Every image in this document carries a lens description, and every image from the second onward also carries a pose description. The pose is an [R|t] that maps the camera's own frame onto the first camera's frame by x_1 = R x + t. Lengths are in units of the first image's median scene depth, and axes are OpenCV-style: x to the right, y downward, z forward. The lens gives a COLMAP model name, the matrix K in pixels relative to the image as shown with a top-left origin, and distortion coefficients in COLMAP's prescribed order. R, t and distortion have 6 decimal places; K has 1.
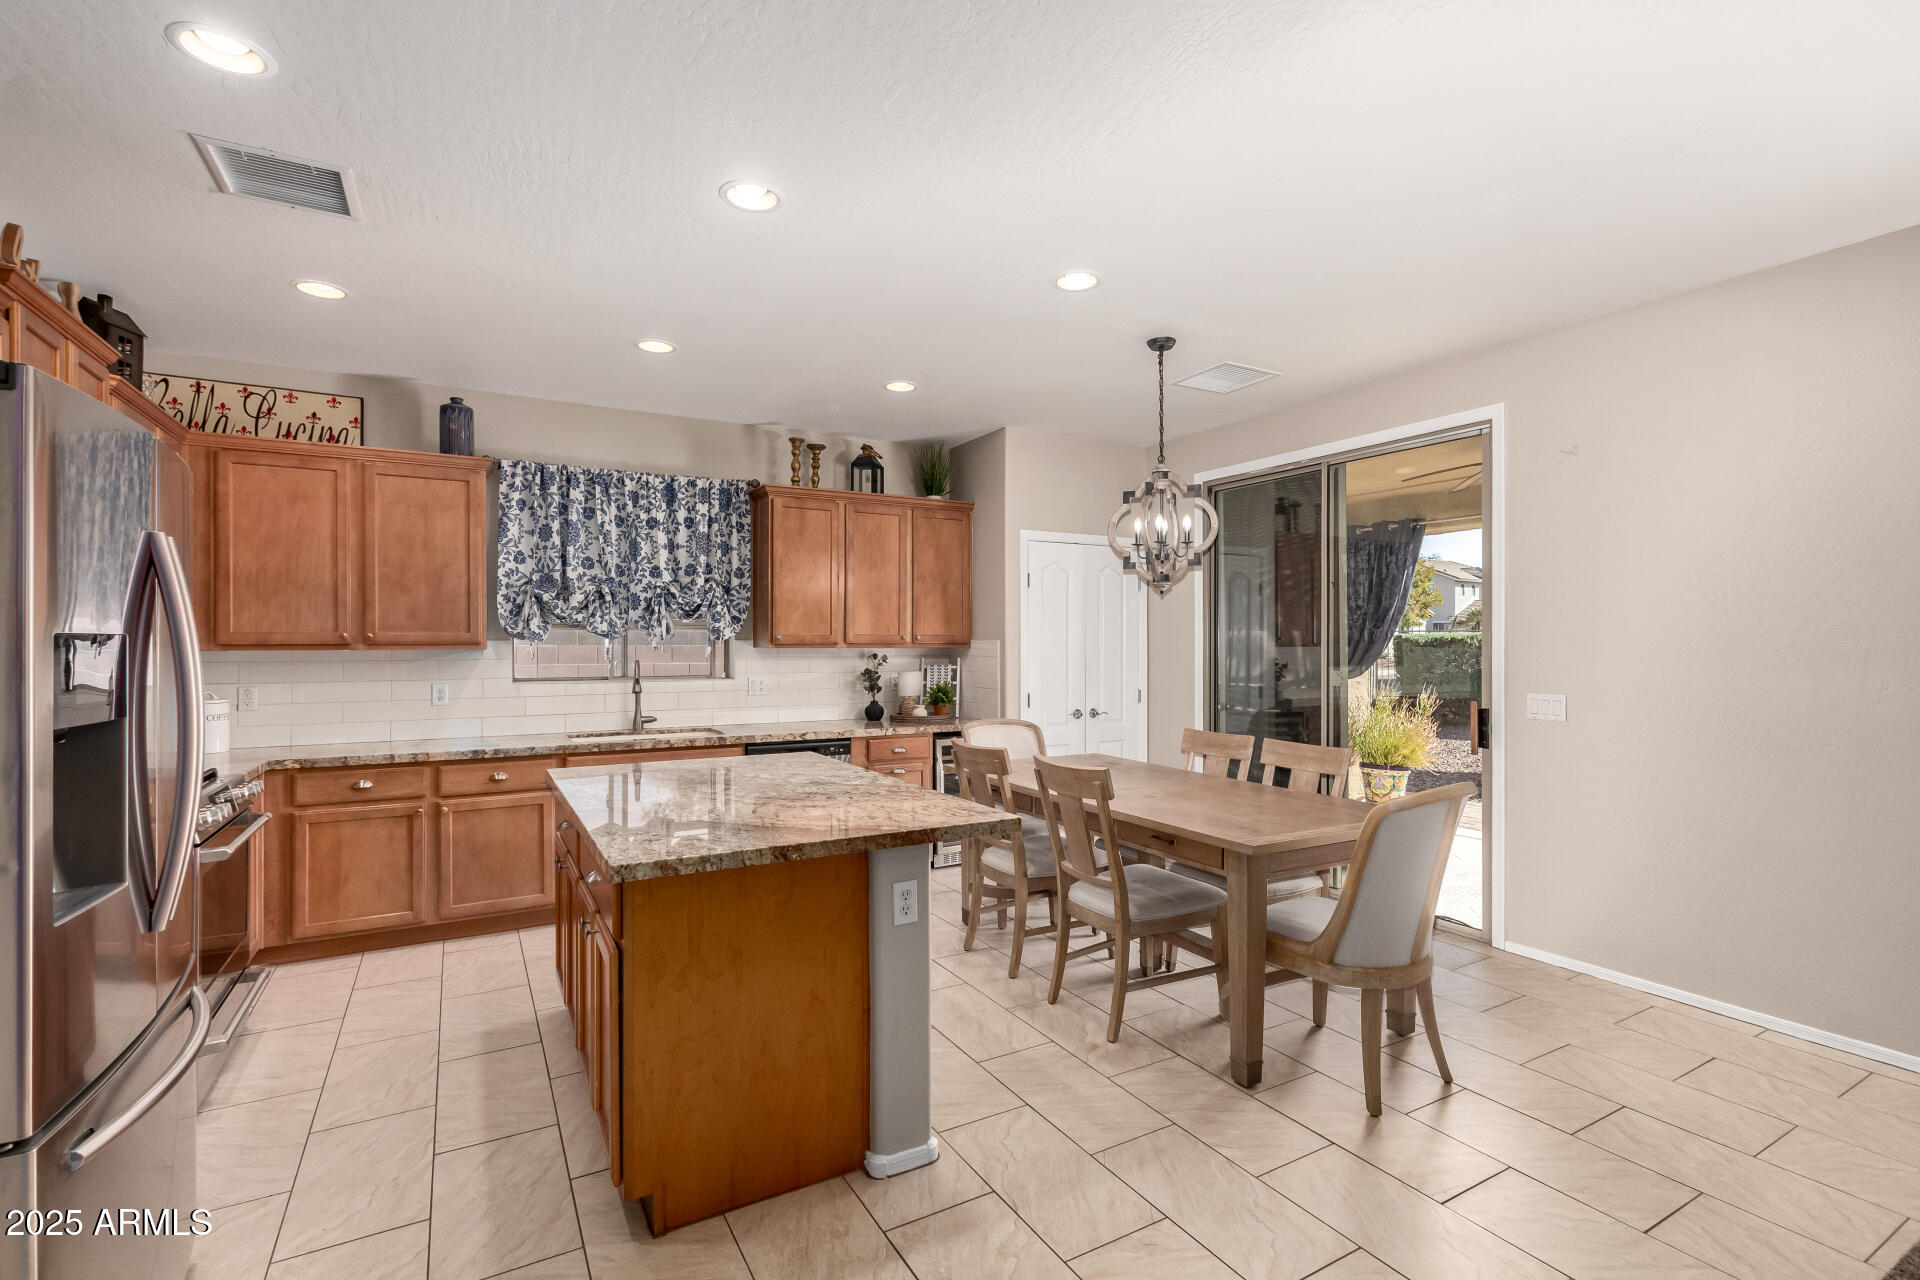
lens RADIAL K [[873.8, 0, 969.5], [0, 873.8, 644.3], [0, 0, 1]] dist [0.007350, -0.005177]
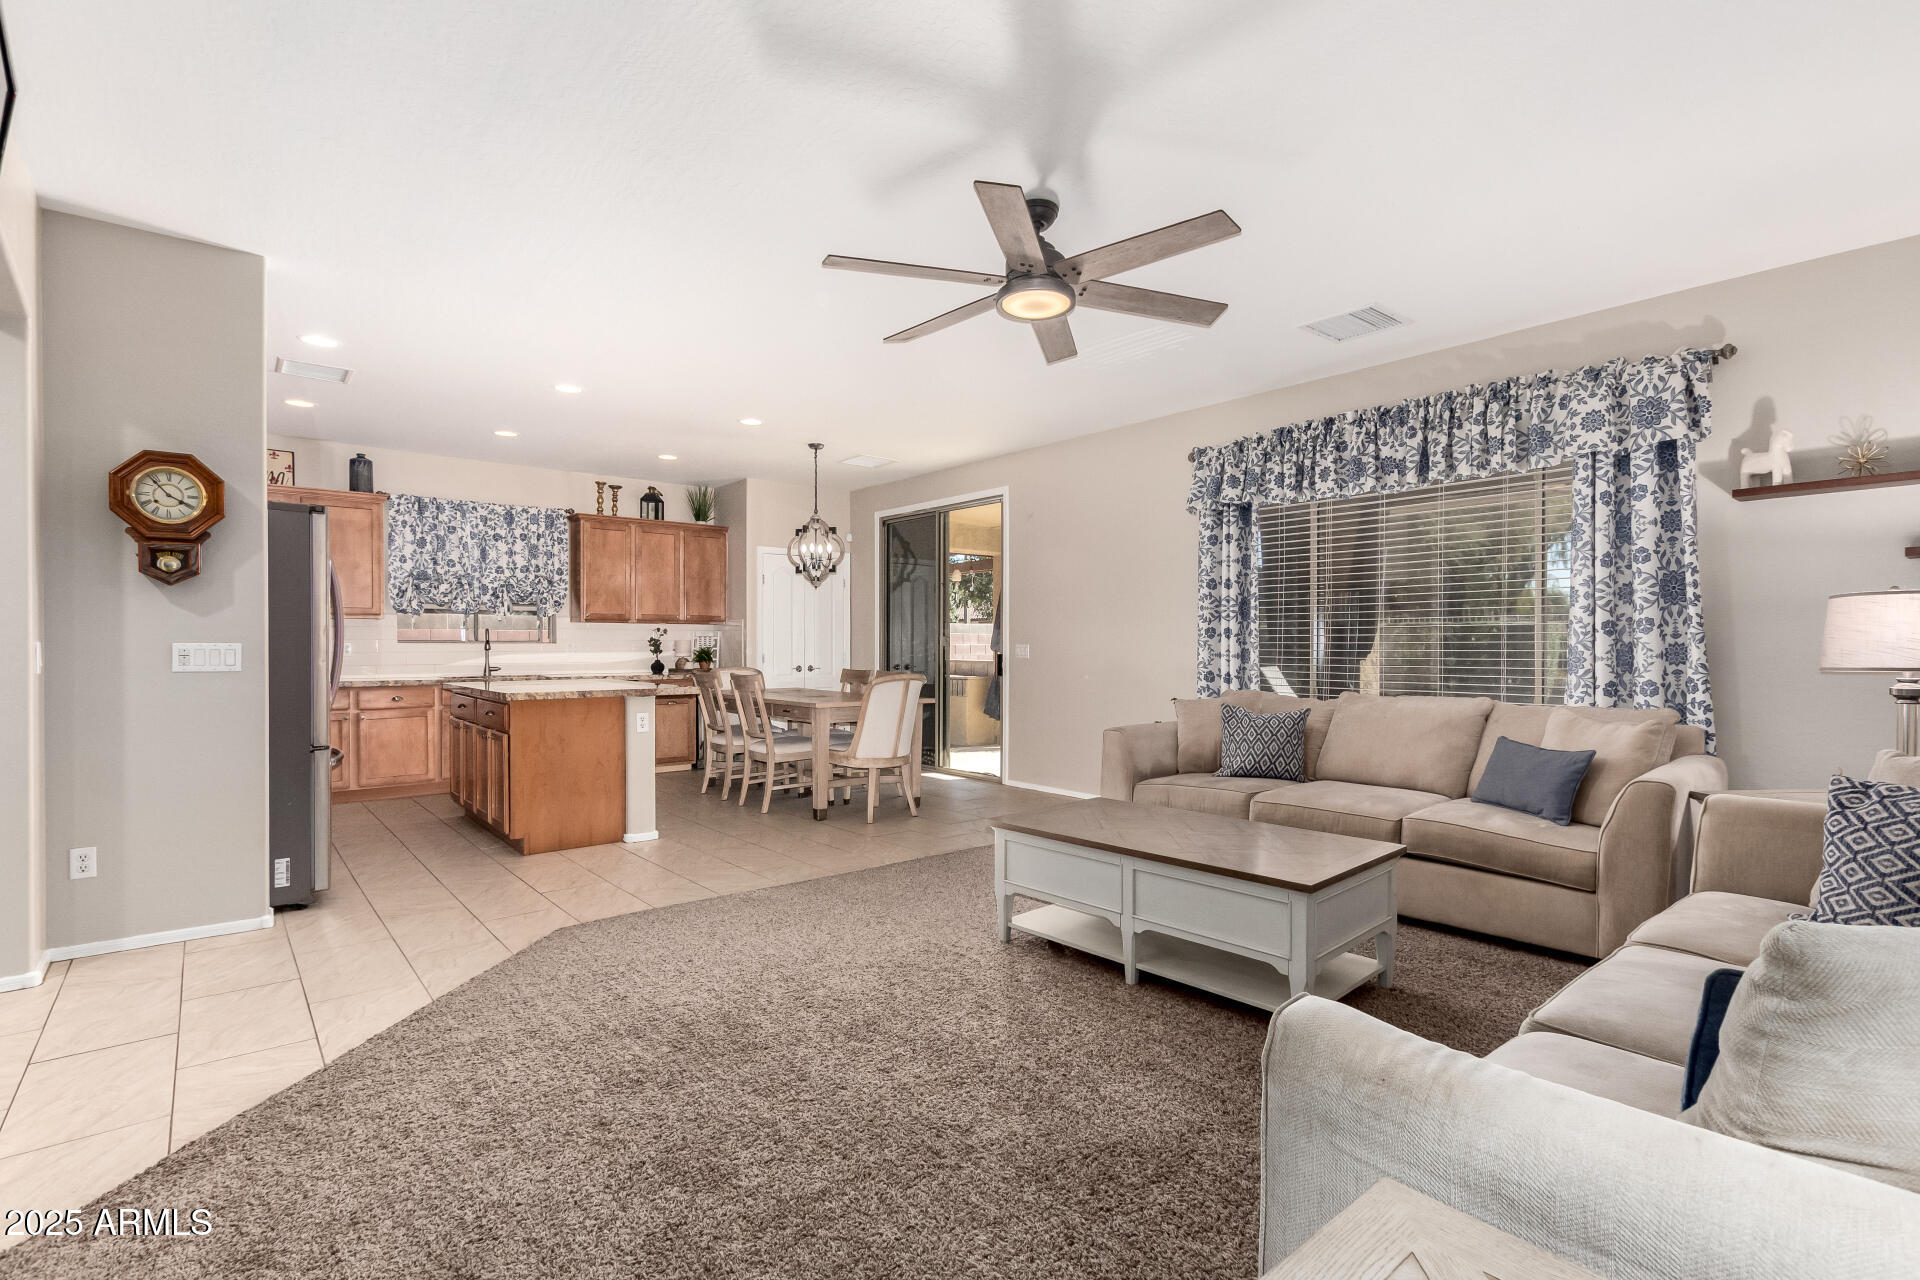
lens RADIAL K [[873.8, 0, 976.9], [0, 873.8, 653.0], [0, 0, 1]] dist [0.007350, -0.005177]
pose [[0.981877, -0.001290, 0.189514, 0.176494], [-0.000206, 0.999969, 0.007876, 0.052561], [-0.189518, -0.007772, 0.981846, -0.696471]]
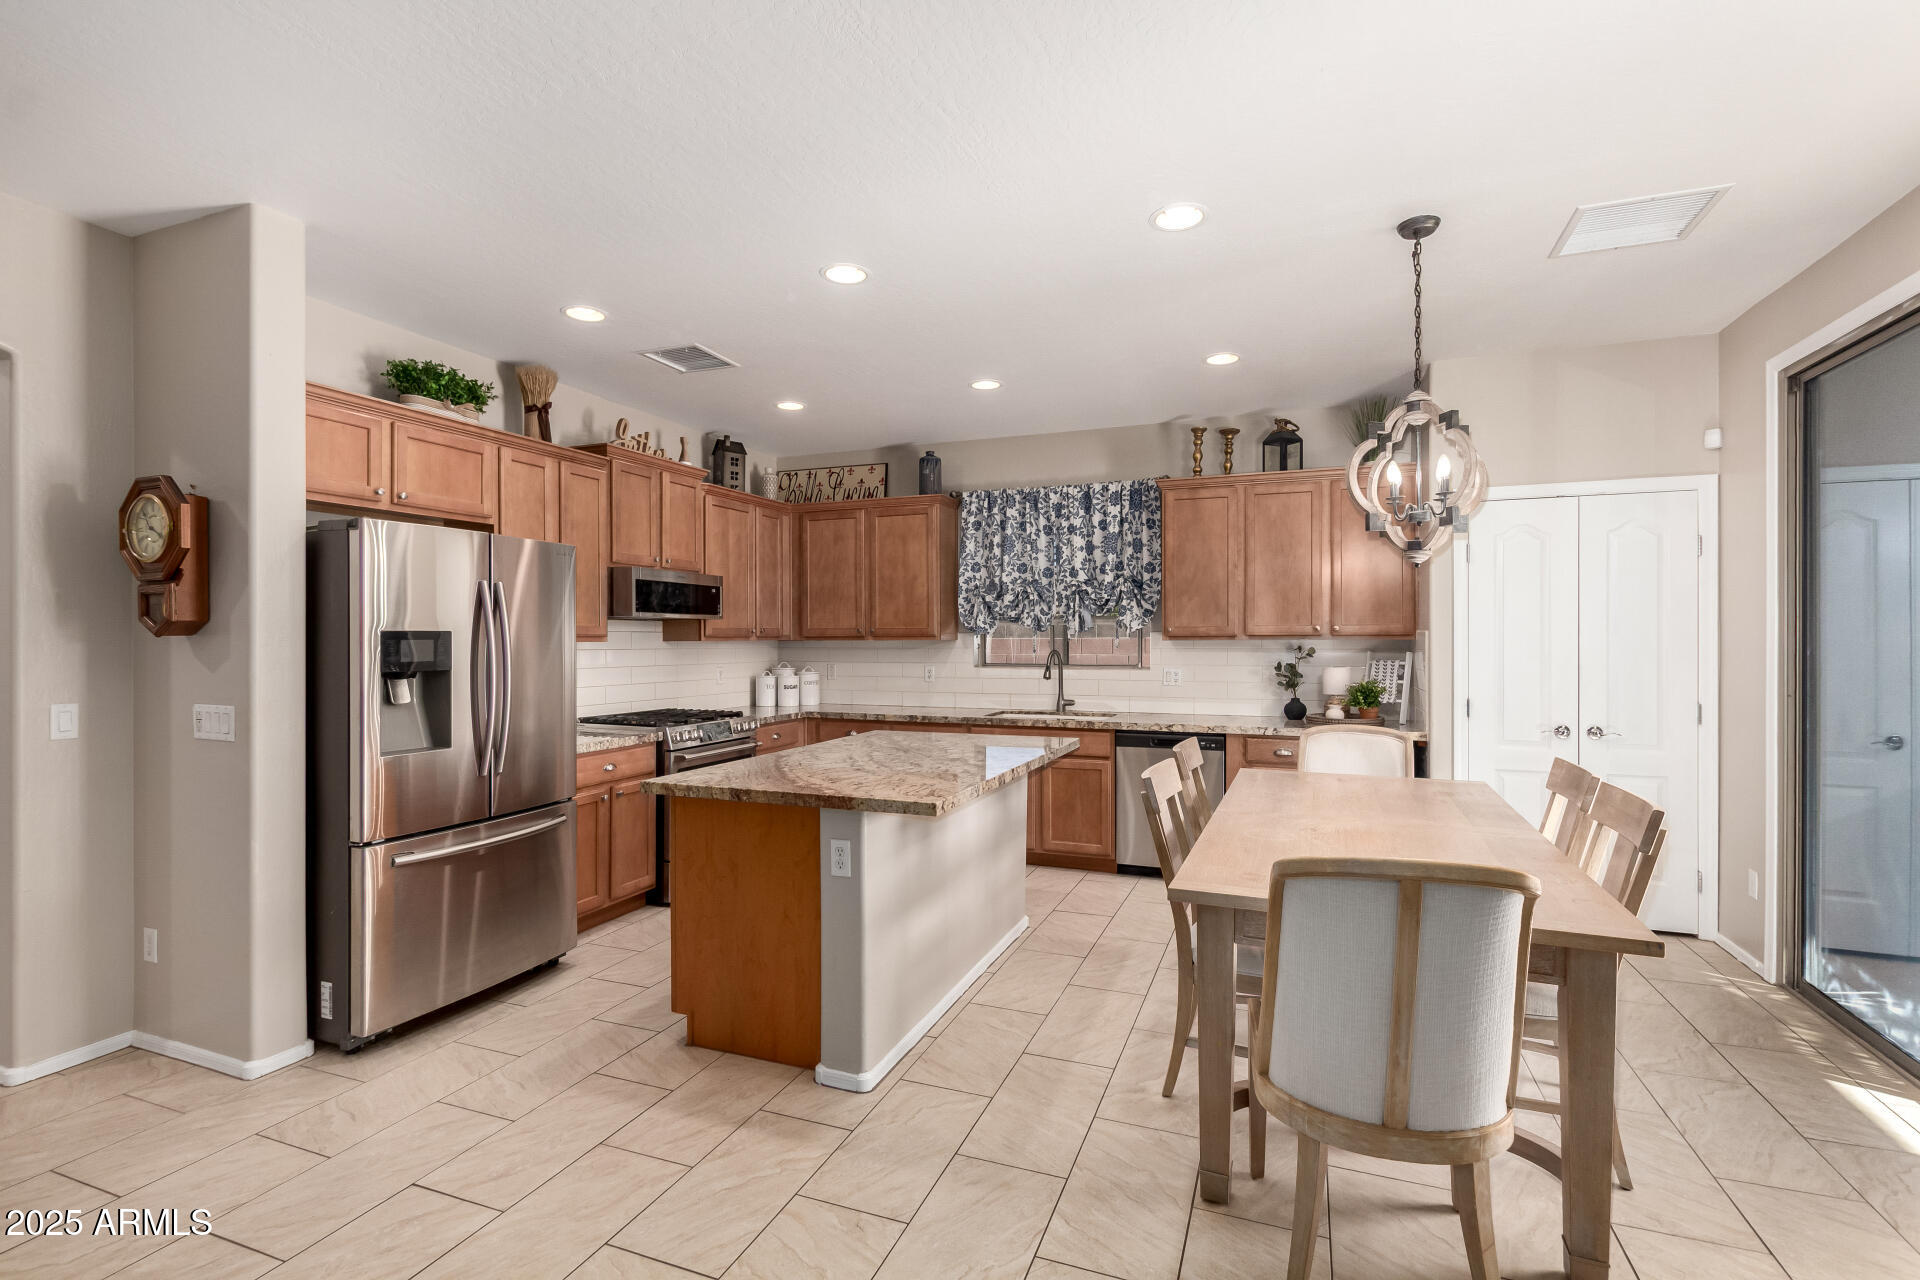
lens RADIAL K [[873.8, 0, 970.5], [0, 873.8, 638.9], [0, 0, 1]] dist [0.007350, -0.005177]
pose [[0.628007, 0.001605, -0.778206, 0.484394], [0.000162, 0.999998, 0.002193, 0.001137], [0.778208, -0.001504, 0.628005, 0.209519]]
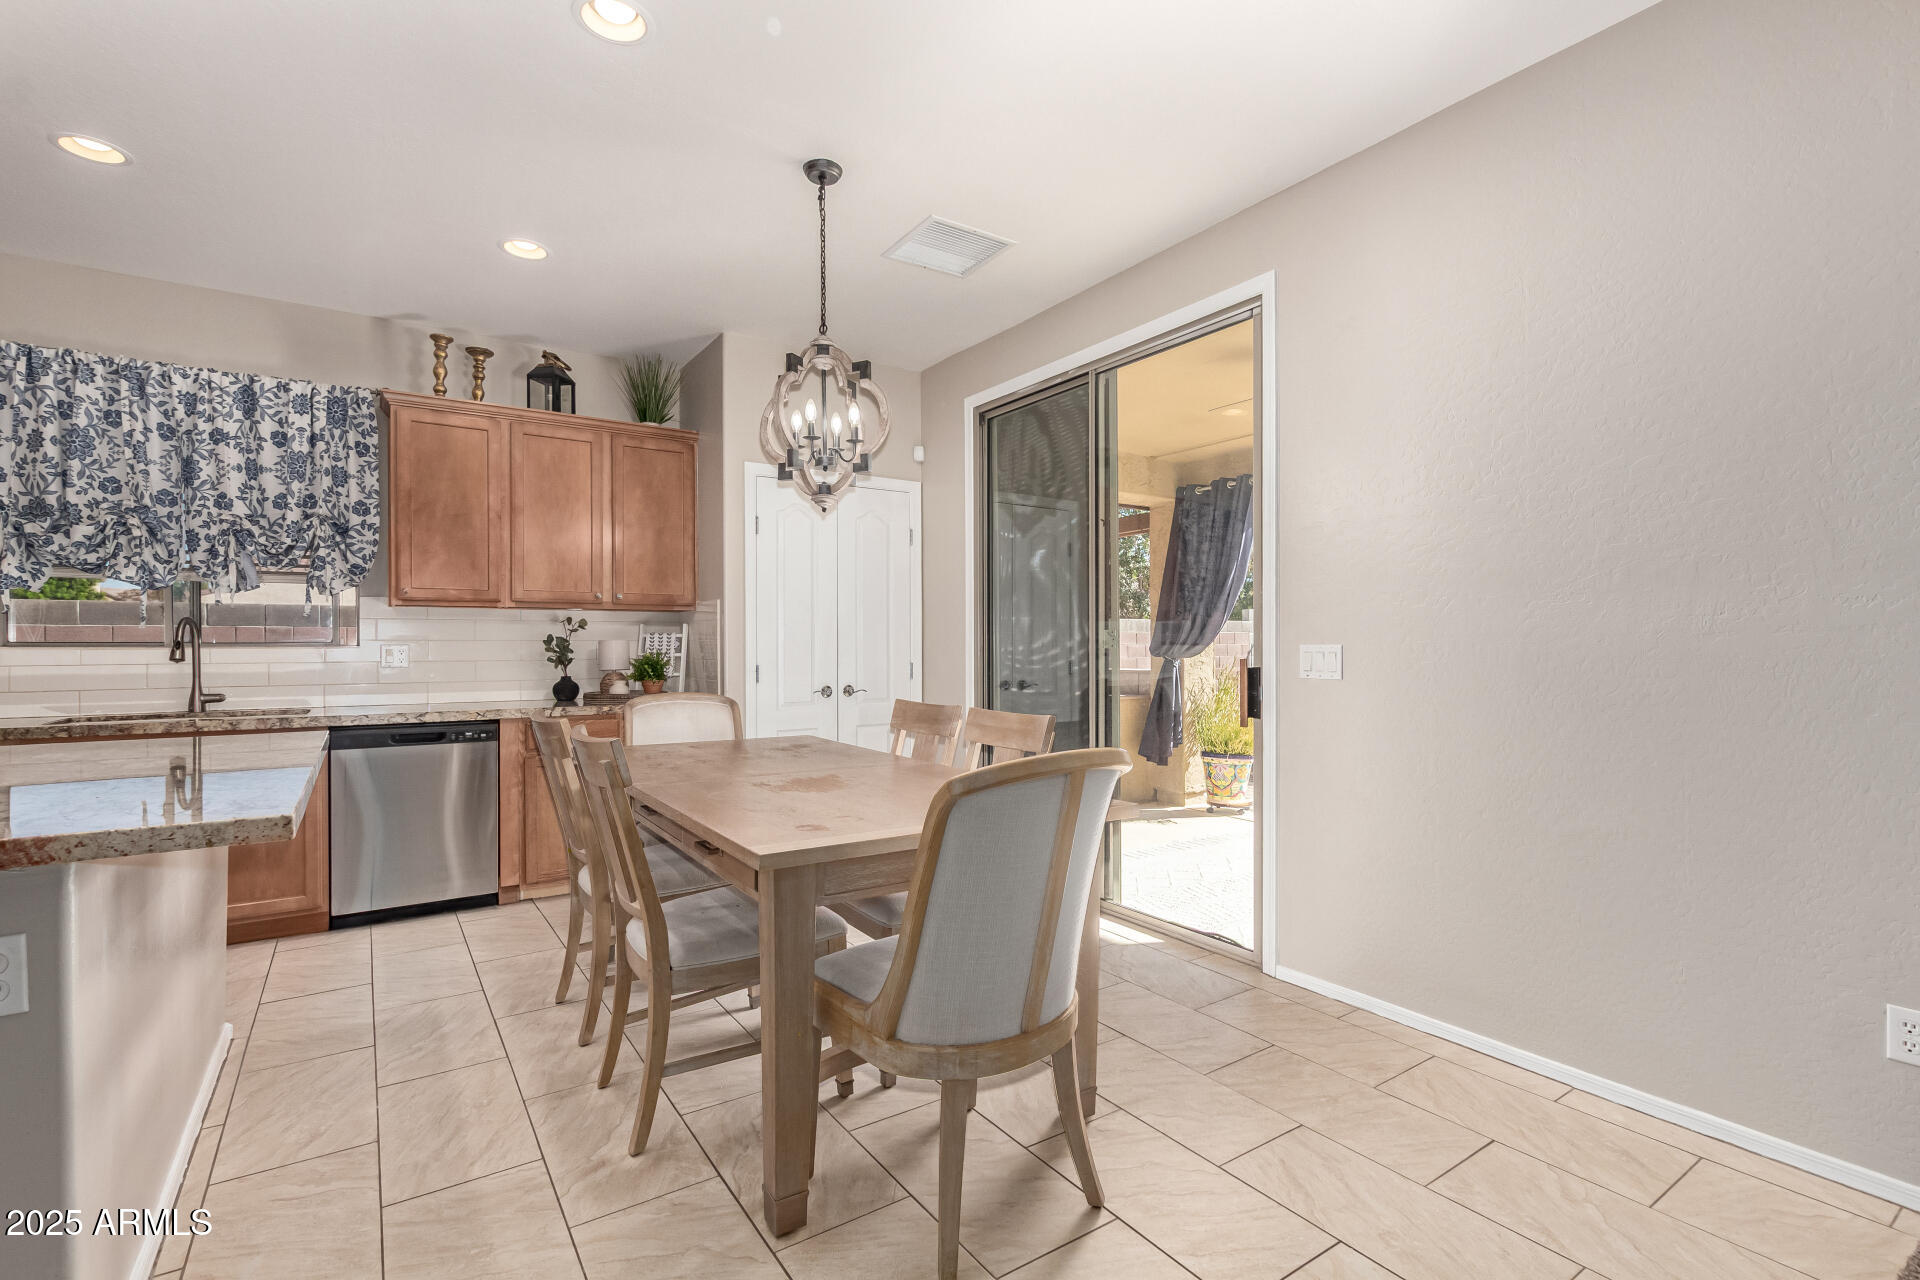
lens RADIAL K [[873.8, 0, 976.2], [0, 873.8, 650.5], [0, 0, 1]] dist [0.007350, -0.005177]
pose [[0.996640, -0.003109, 0.081849, 0.249042], [0.002853, 0.999991, 0.003247, 0.049717], [-0.081858, -0.003002, 0.996639, 0.219118]]
